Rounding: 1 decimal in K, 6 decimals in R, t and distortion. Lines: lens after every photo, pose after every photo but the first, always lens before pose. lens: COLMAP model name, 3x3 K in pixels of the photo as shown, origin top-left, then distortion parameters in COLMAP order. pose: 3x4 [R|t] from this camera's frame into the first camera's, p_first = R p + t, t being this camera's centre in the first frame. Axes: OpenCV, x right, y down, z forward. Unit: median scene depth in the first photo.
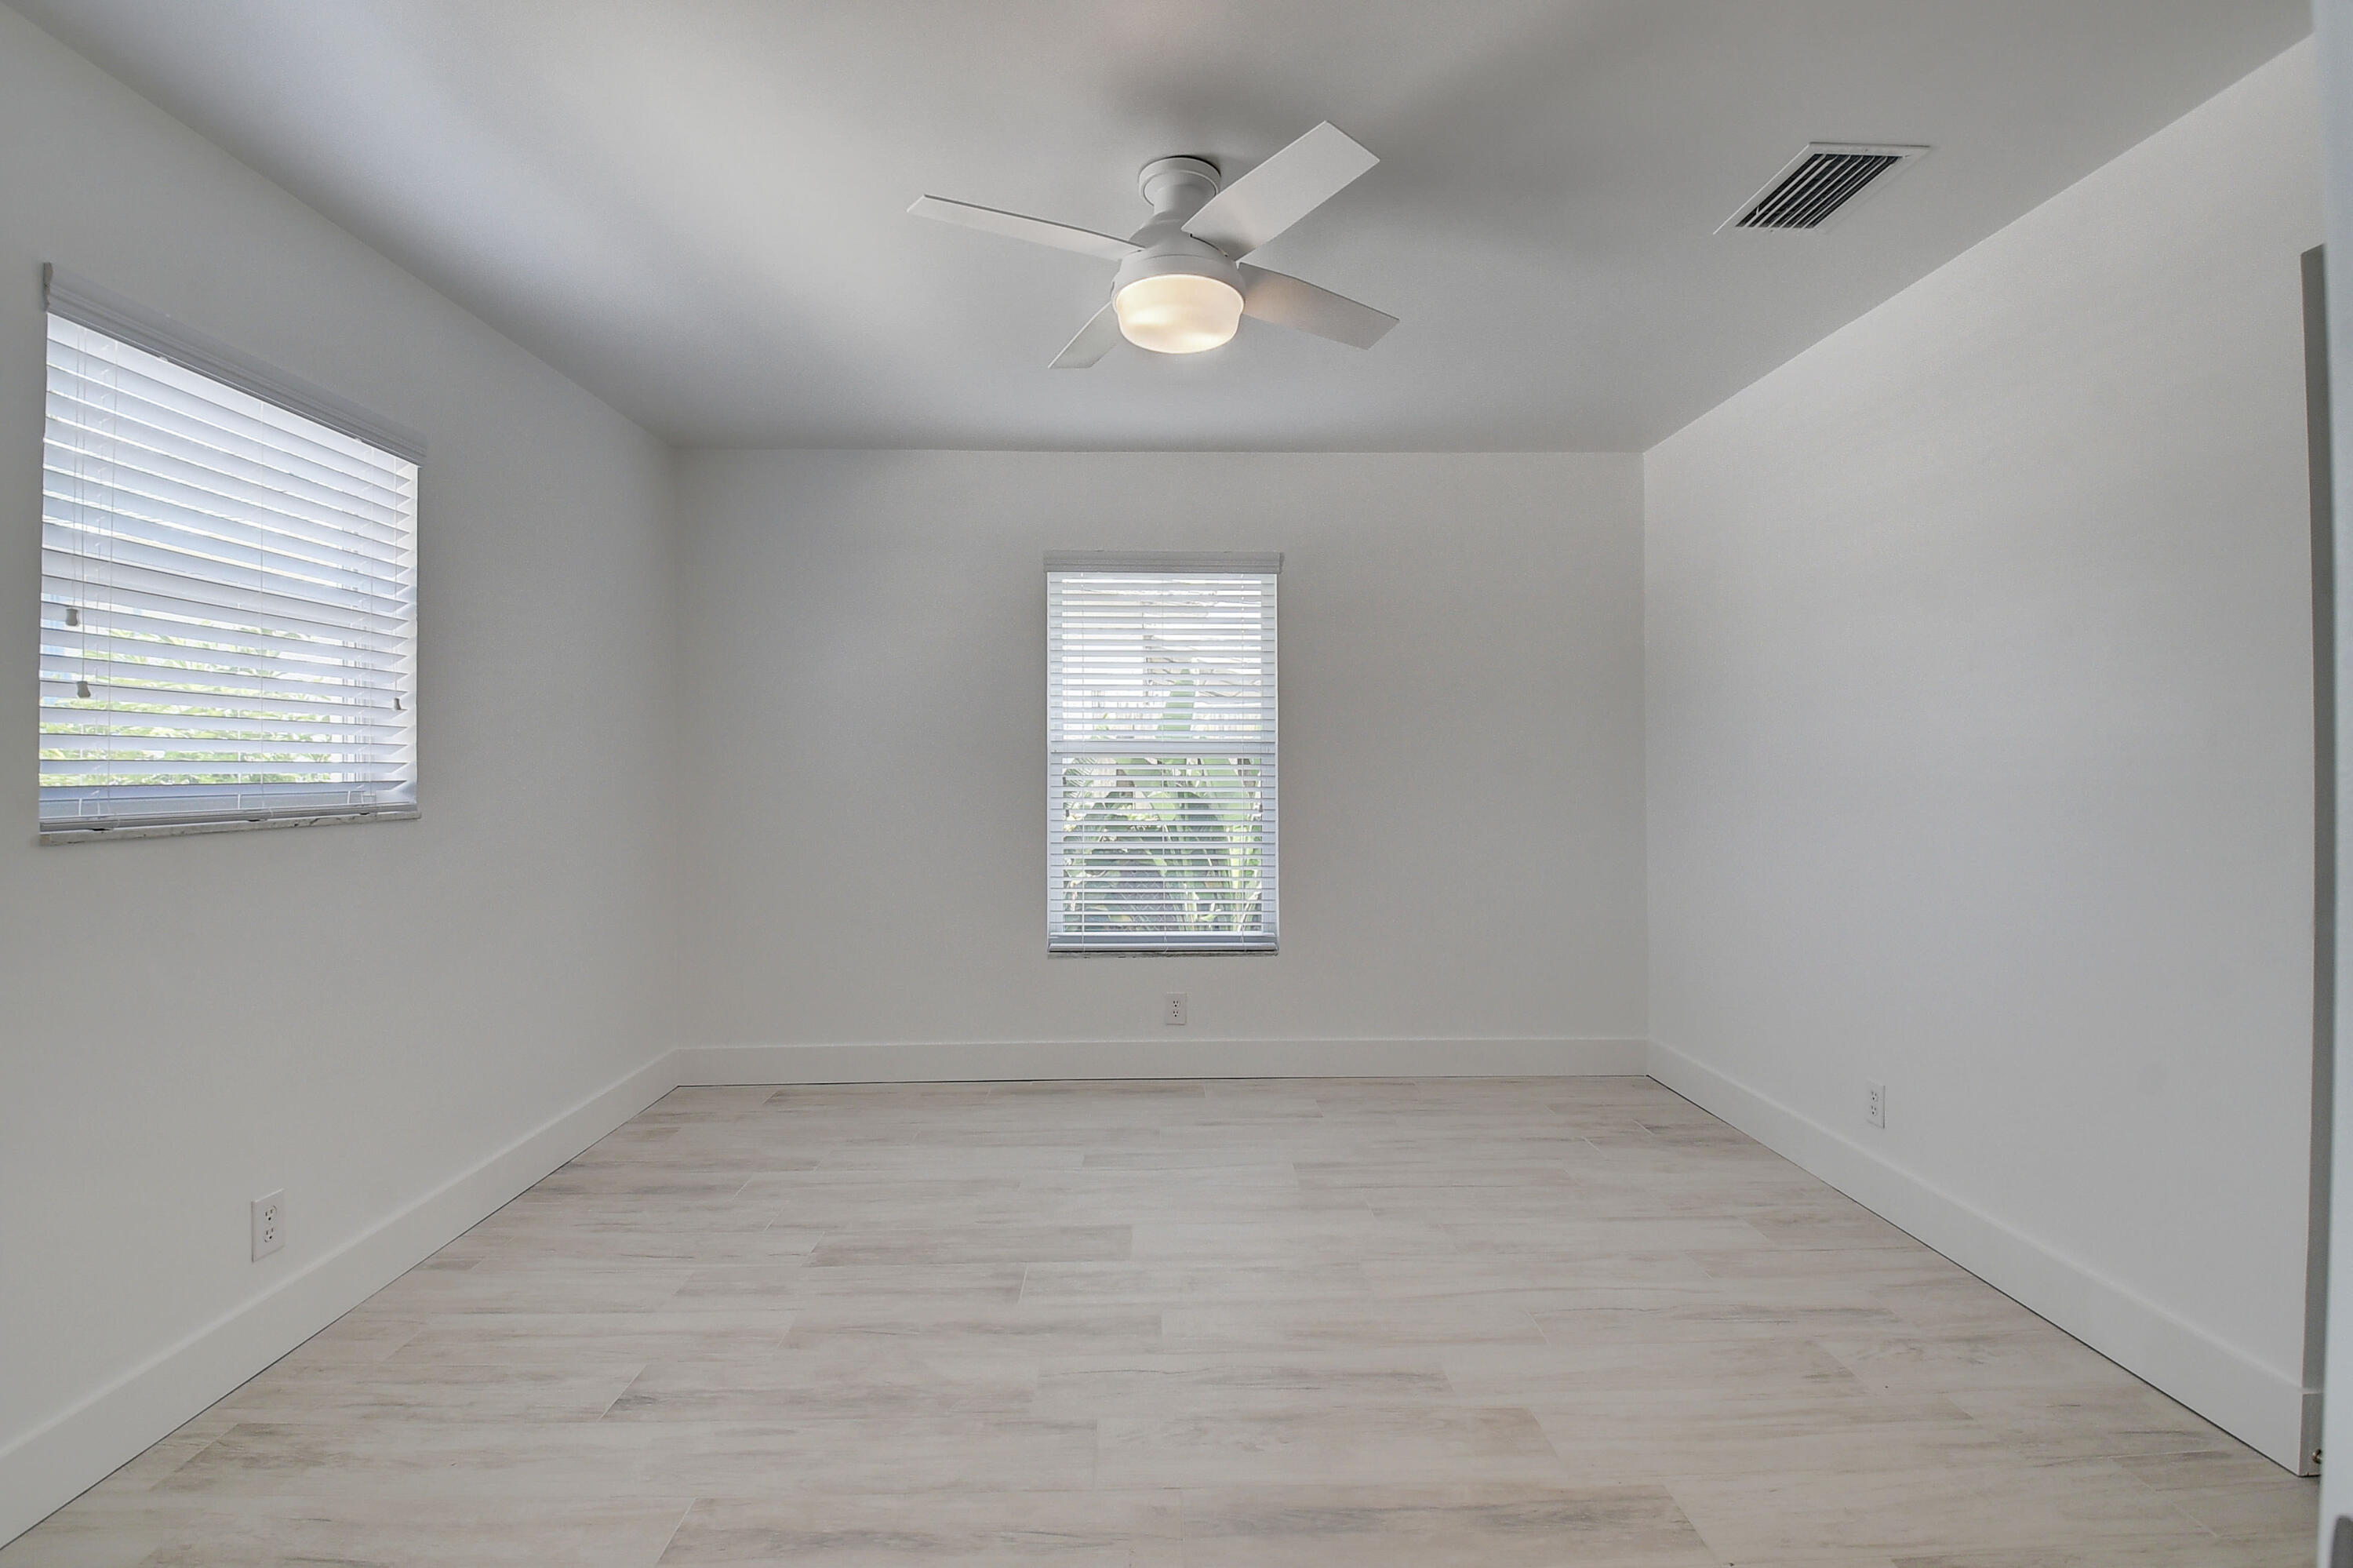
lens RADIAL K [[1037.1, 0, 1169.0], [0, 1037.1, 758.0], [0, 0, 1]] dist [0.028653, -0.031821]
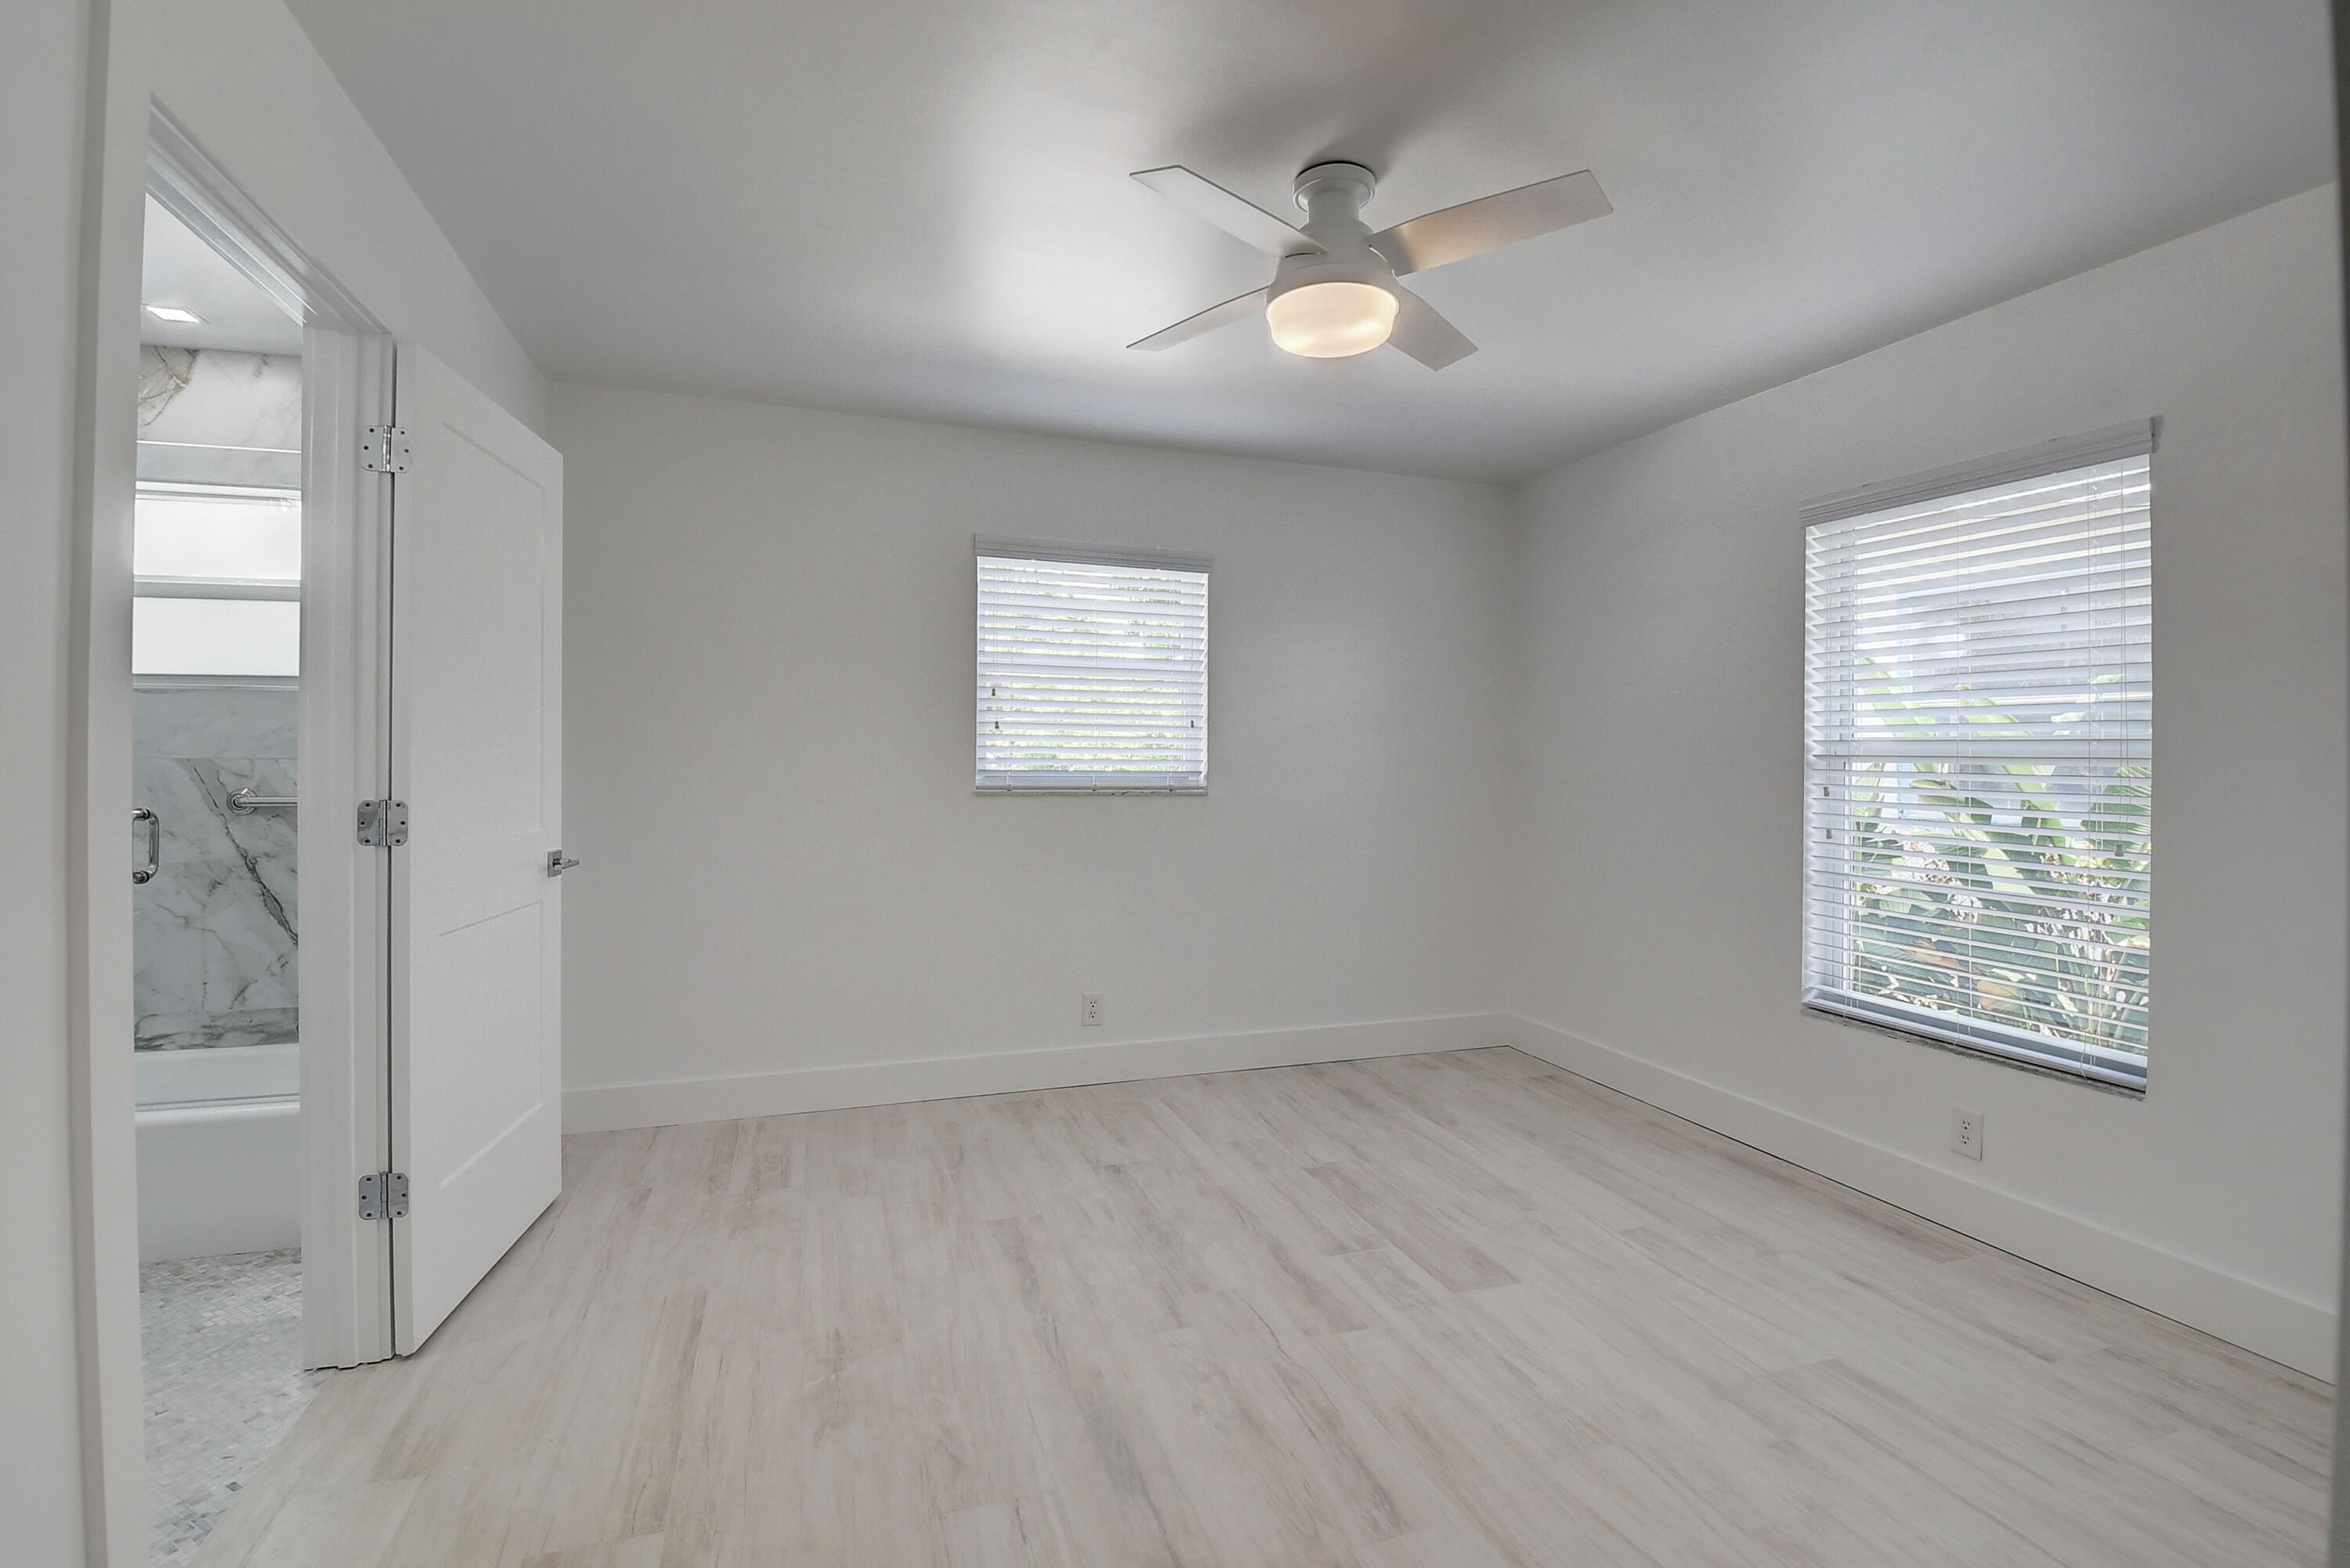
lens RADIAL K [[1035.6, 0, 1167.5], [0, 1035.6, 758.0], [0, 0, 1]] dist [0.028653, -0.031821]
pose [[0.310973, 0.006945, -0.950393, 0.770190], [-0.005383, 0.999970, 0.005546, -0.007703], [0.950403, 0.003391, 0.311001, 0.454407]]
